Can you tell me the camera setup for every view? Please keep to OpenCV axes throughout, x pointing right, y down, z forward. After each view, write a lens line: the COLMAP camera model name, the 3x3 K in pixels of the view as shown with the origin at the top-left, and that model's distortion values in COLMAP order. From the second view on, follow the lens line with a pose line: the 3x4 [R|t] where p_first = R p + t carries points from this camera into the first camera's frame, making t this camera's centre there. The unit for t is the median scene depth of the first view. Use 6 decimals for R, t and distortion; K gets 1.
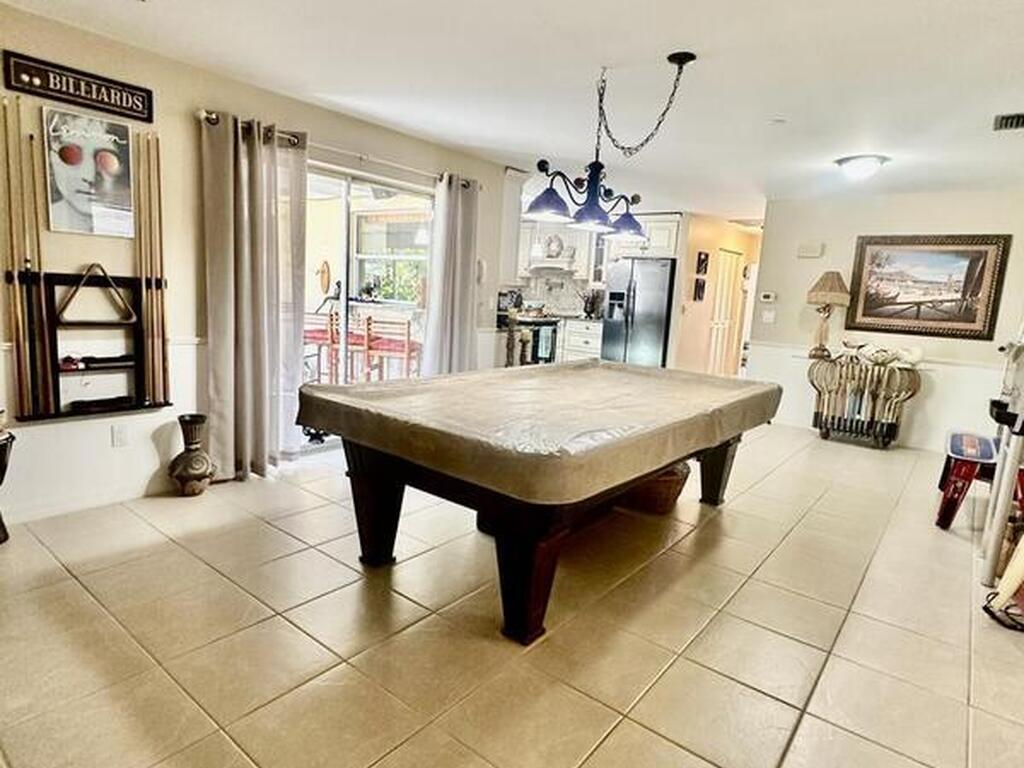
lens RADIAL K [[592.6, 0, 512.0], [0, 592.6, 384.0], [0, 0, 1]] dist [-0.003551, -0.000573]
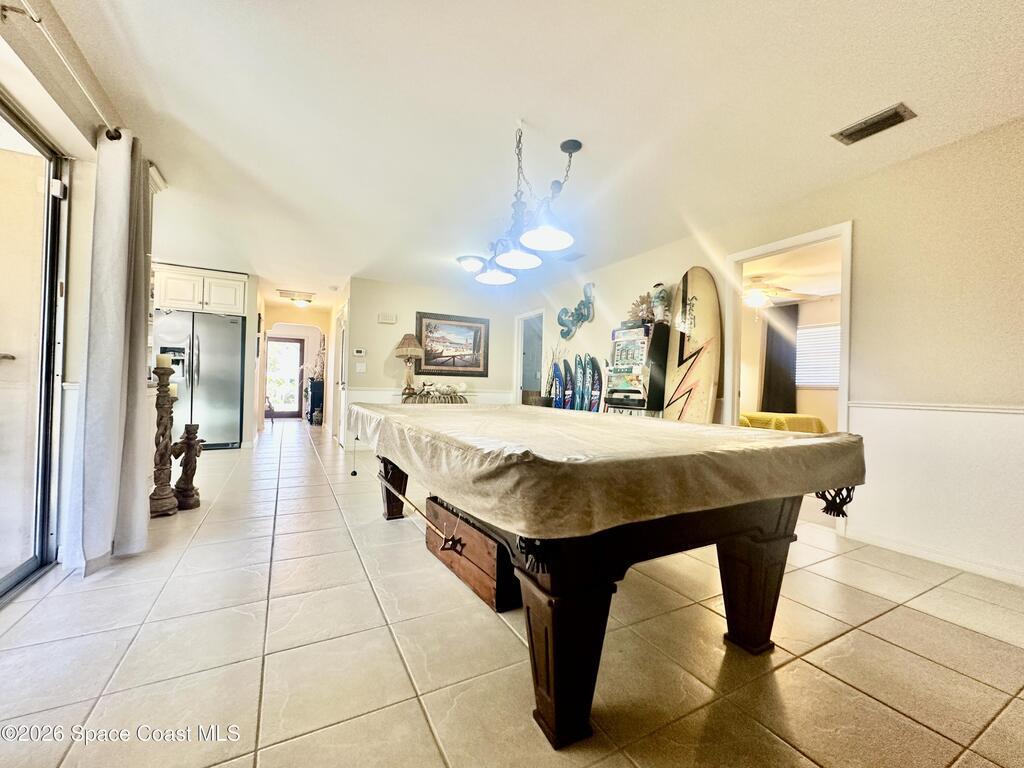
lens RADIAL K [[418.3, 0, 509.7], [0, 418.3, 382.8], [0, 0, 1]] dist [-0.001247, 0.000092]
pose [[0.396396, -0.041087, 0.917160, -0.321193], [0.141584, 0.989783, -0.016852, -0.024650], [-0.907097, 0.136536, 0.398163, 0.432782]]
